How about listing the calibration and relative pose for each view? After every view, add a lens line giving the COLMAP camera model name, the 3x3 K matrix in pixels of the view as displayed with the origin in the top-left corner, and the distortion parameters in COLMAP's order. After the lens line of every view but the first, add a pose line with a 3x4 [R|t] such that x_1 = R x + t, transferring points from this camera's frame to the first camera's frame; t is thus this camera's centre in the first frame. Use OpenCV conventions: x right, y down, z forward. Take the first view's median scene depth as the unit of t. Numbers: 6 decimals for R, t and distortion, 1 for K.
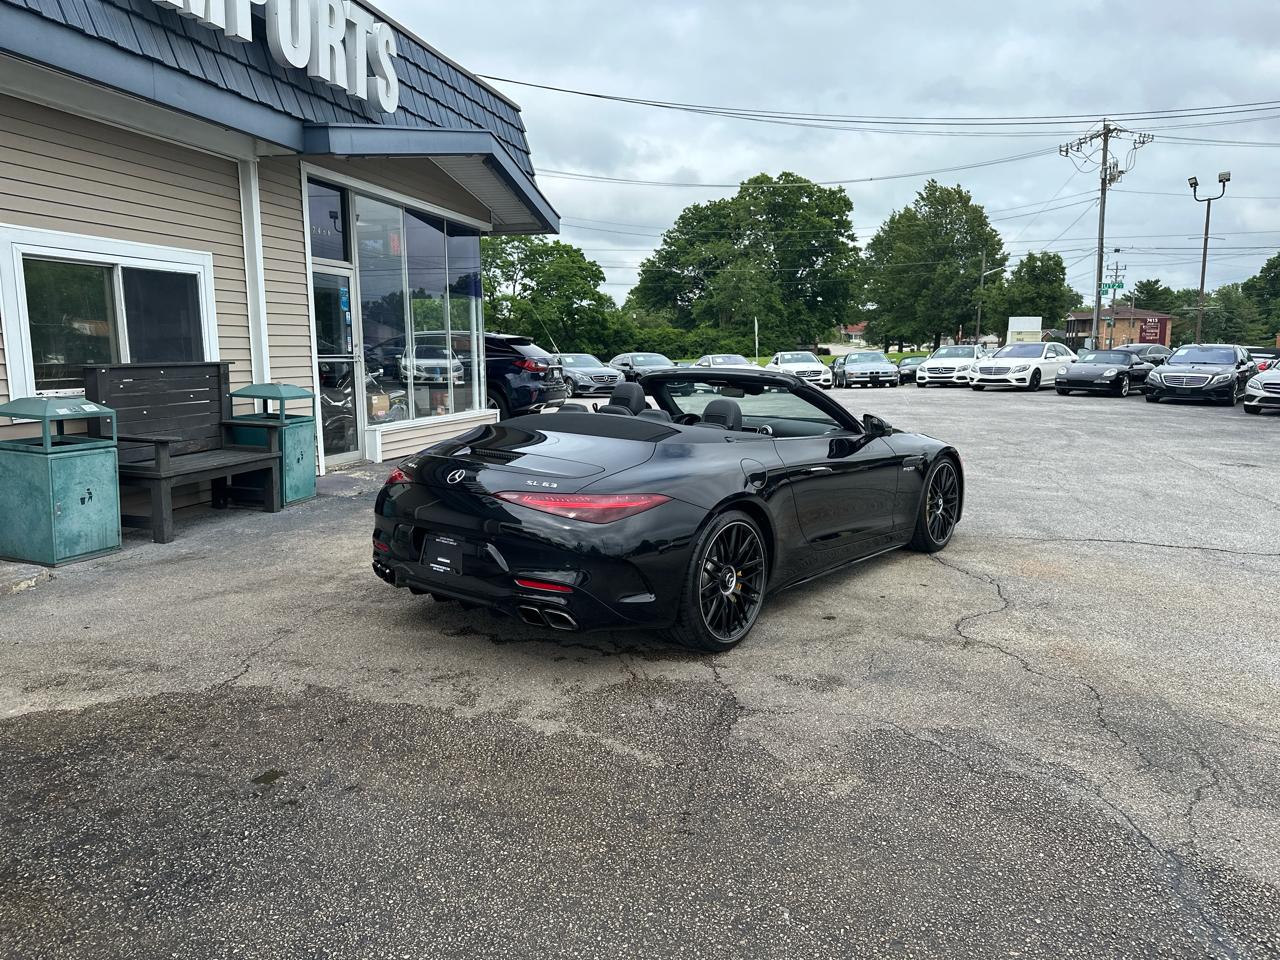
lens RADIAL K [[884.2, 0, 635.6], [0, 884.2, 490.1], [0, 0, 1]] dist [0.058944, -0.085155]
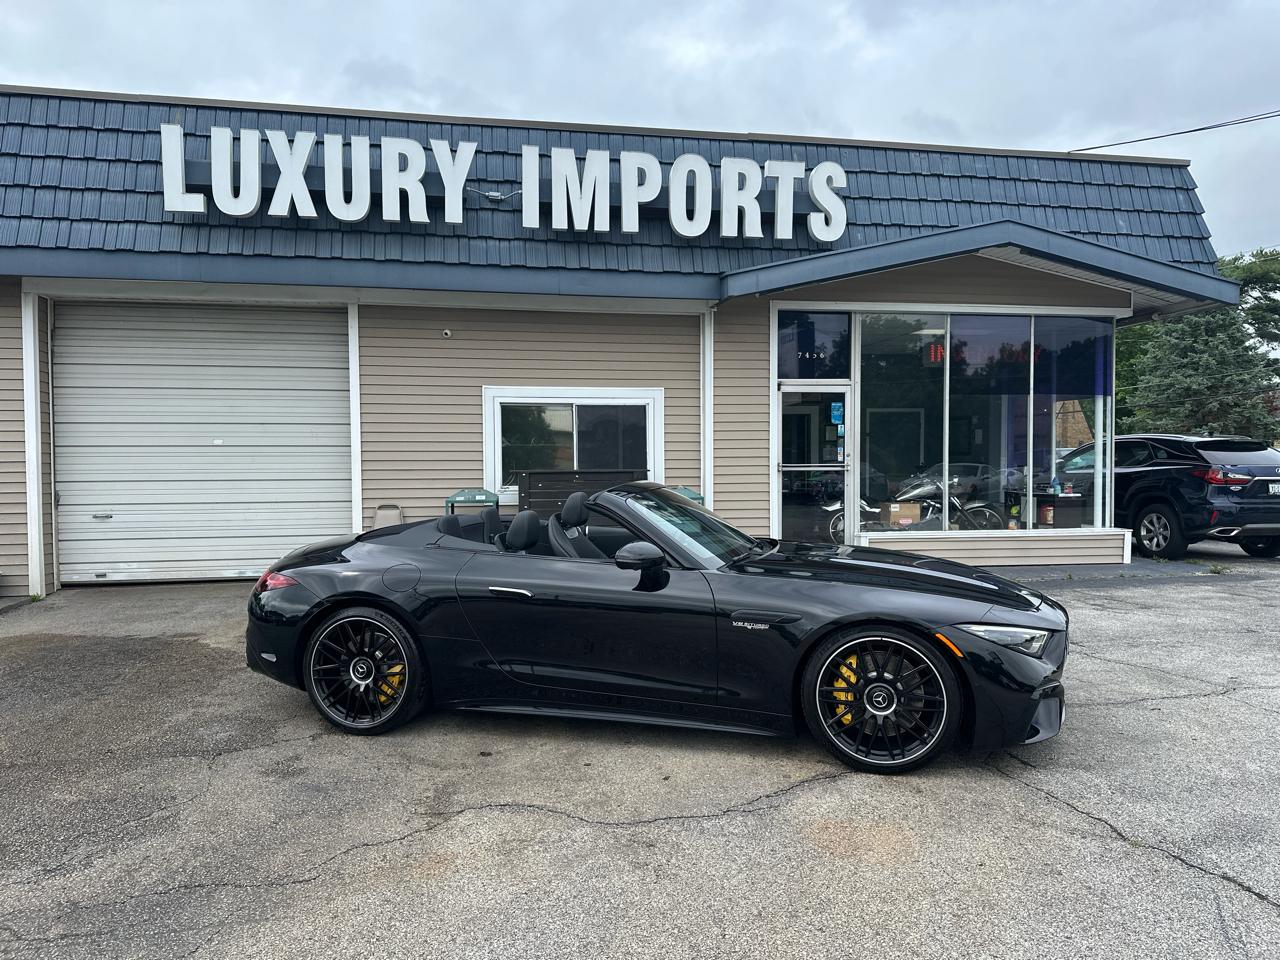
lens RADIAL K [[884.6, 0, 642.3], [0, 884.6, 500.0], [0, 0, 1]] dist [0.048364, -0.058111]
pose [[0.418119, 0.040094, -0.907507, 0.557933], [-0.134889, 0.990690, -0.018379, -0.061097], [0.898322, 0.130097, 0.419635, 0.363476]]
